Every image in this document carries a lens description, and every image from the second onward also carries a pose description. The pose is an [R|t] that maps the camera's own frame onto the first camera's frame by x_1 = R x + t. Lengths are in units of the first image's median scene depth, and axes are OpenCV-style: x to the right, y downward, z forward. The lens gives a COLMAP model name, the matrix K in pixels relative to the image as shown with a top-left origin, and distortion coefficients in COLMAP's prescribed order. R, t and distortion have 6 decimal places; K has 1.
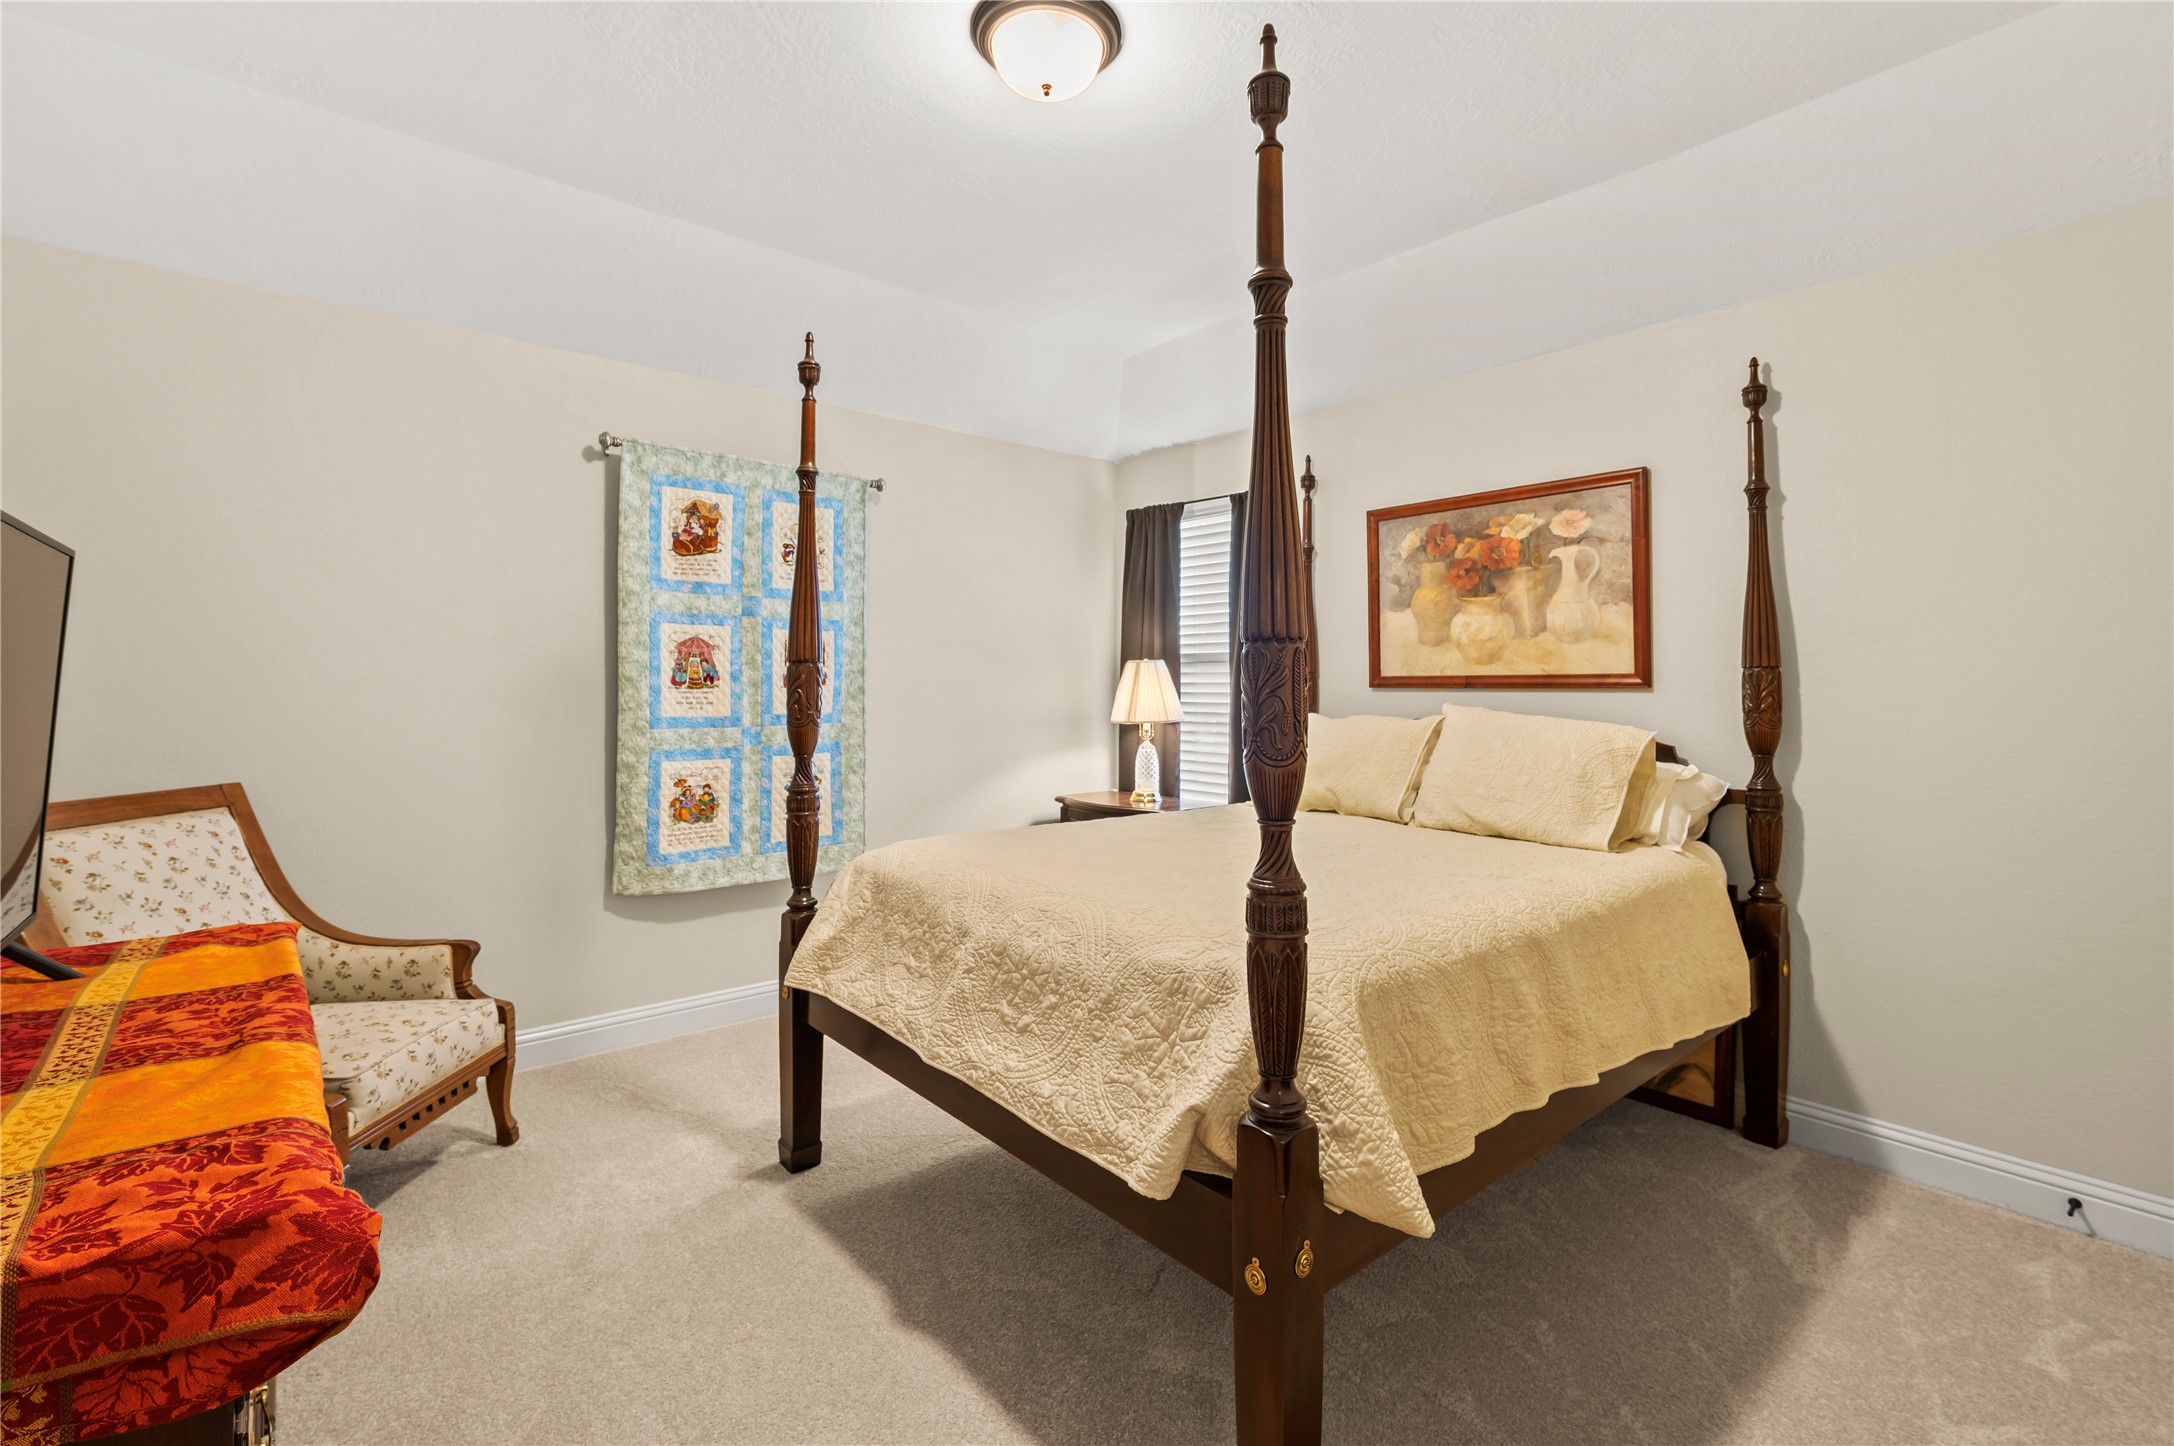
lens RADIAL K [[963.4, 0, 1090.7], [0, 963.4, 701.1], [0, 0, 1]] dist [-0.007018, -0.001870]
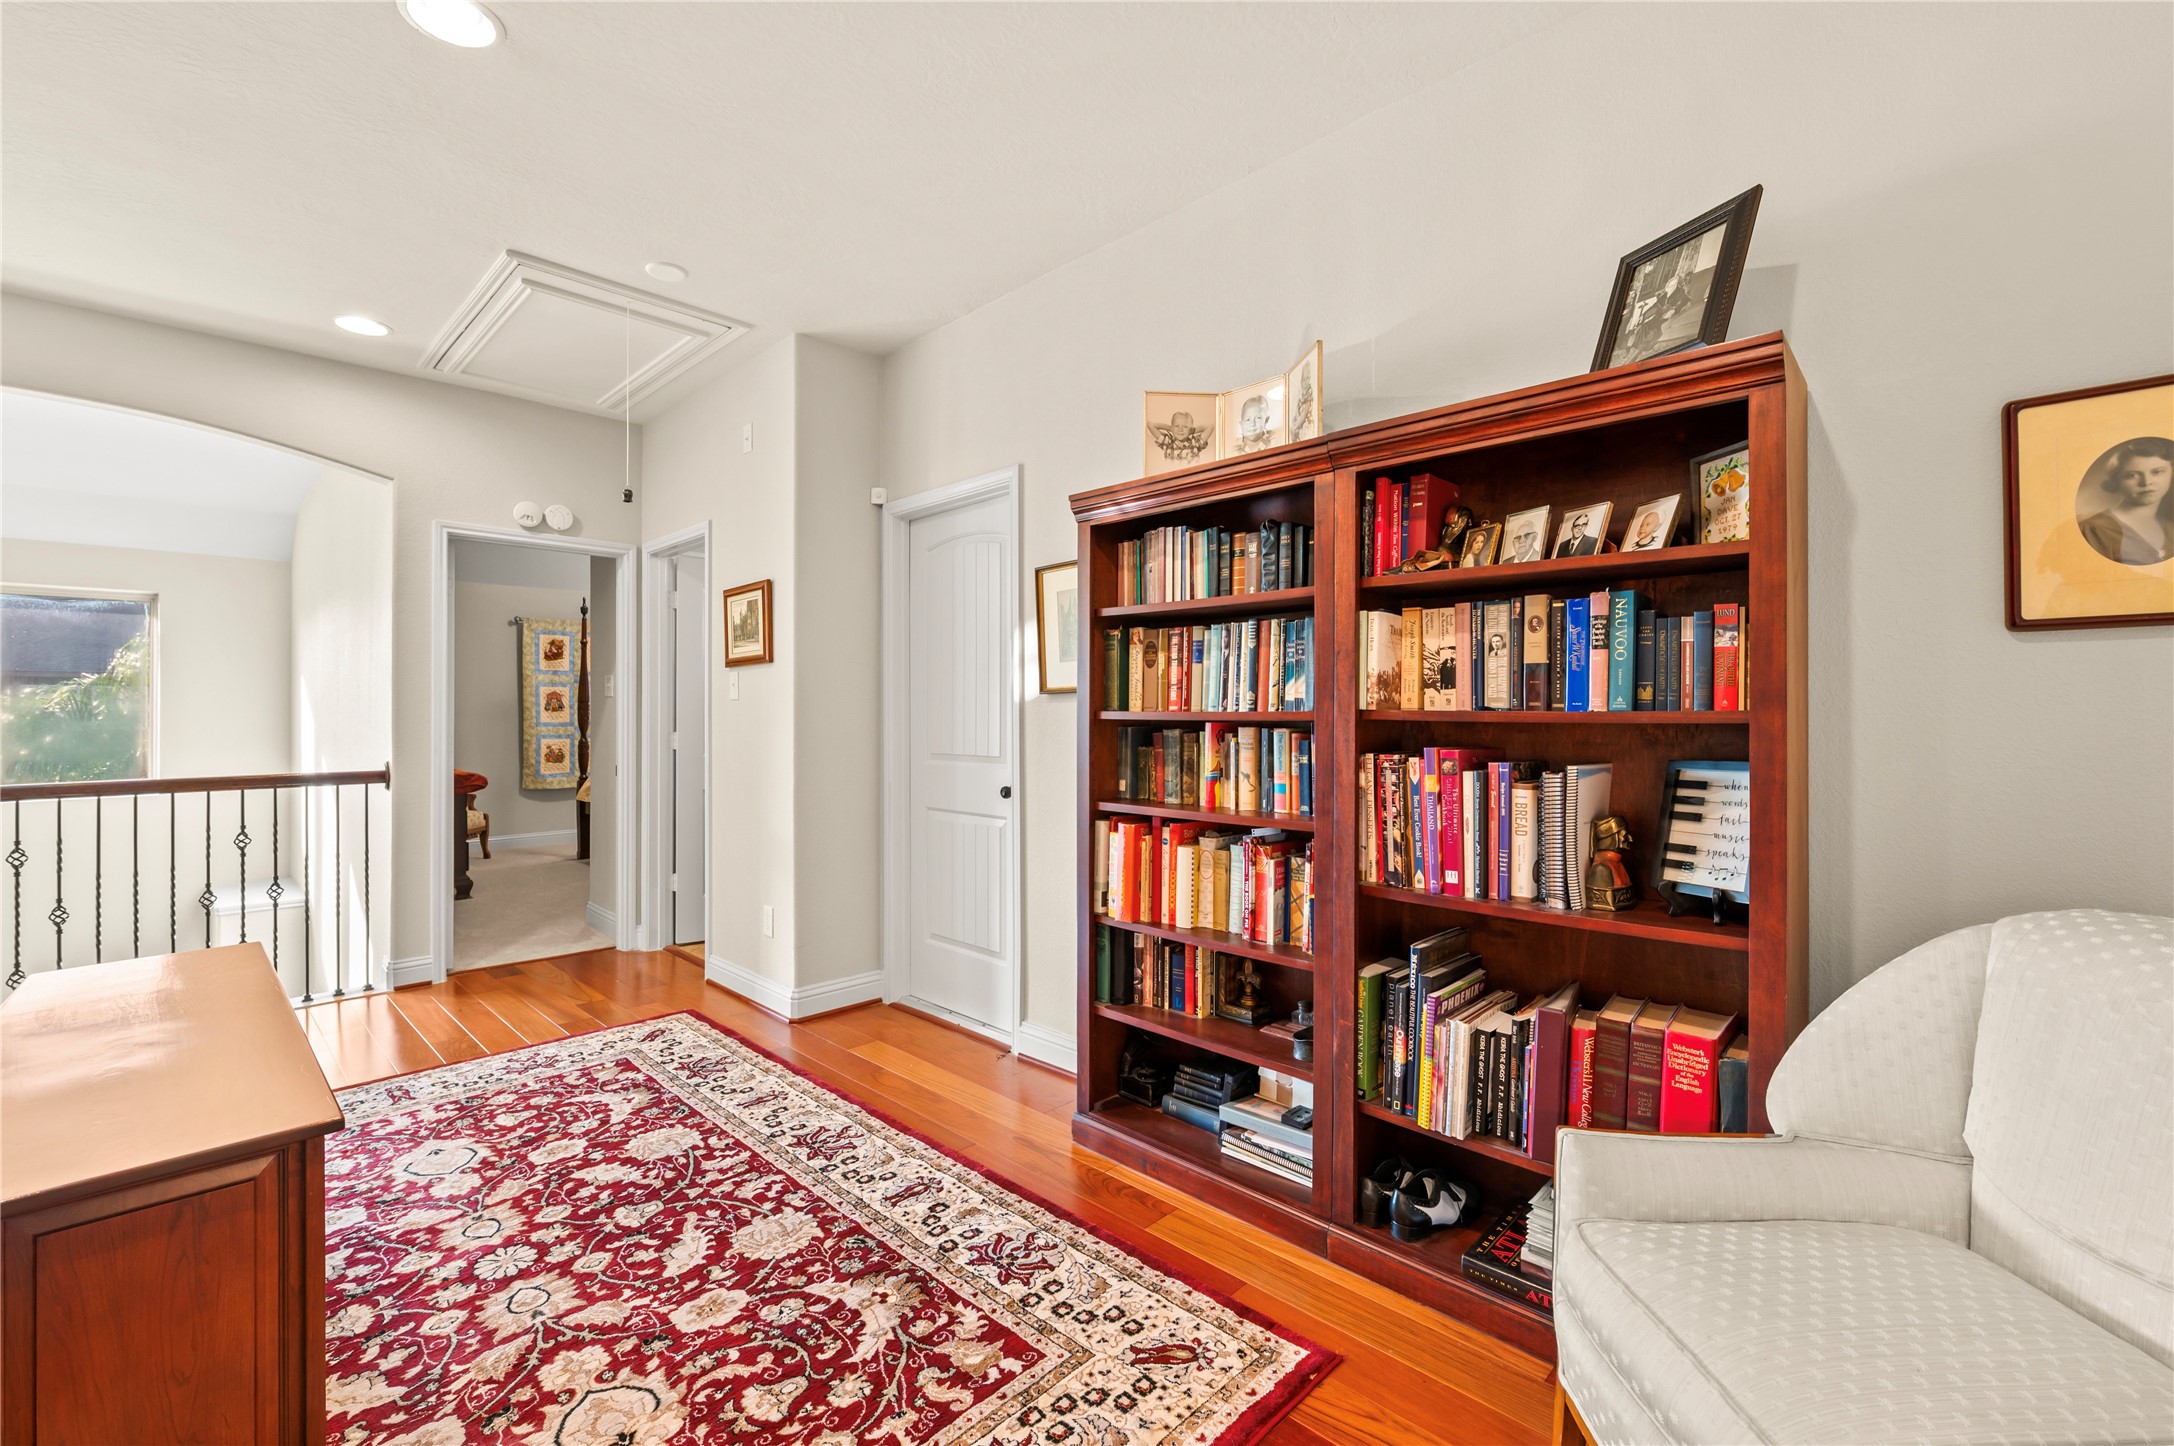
lens RADIAL K [[931.0, 0, 1086.0], [0, 931.0, 726.2], [0, 0, 1]] dist [-0.004639, -0.001760]
pose [[0.996720, -0.013739, 0.079757, 0.833279], [0.013449, 0.999901, 0.004175, 0.036216], [-0.079806, -0.003089, 0.996806, -1.645560]]
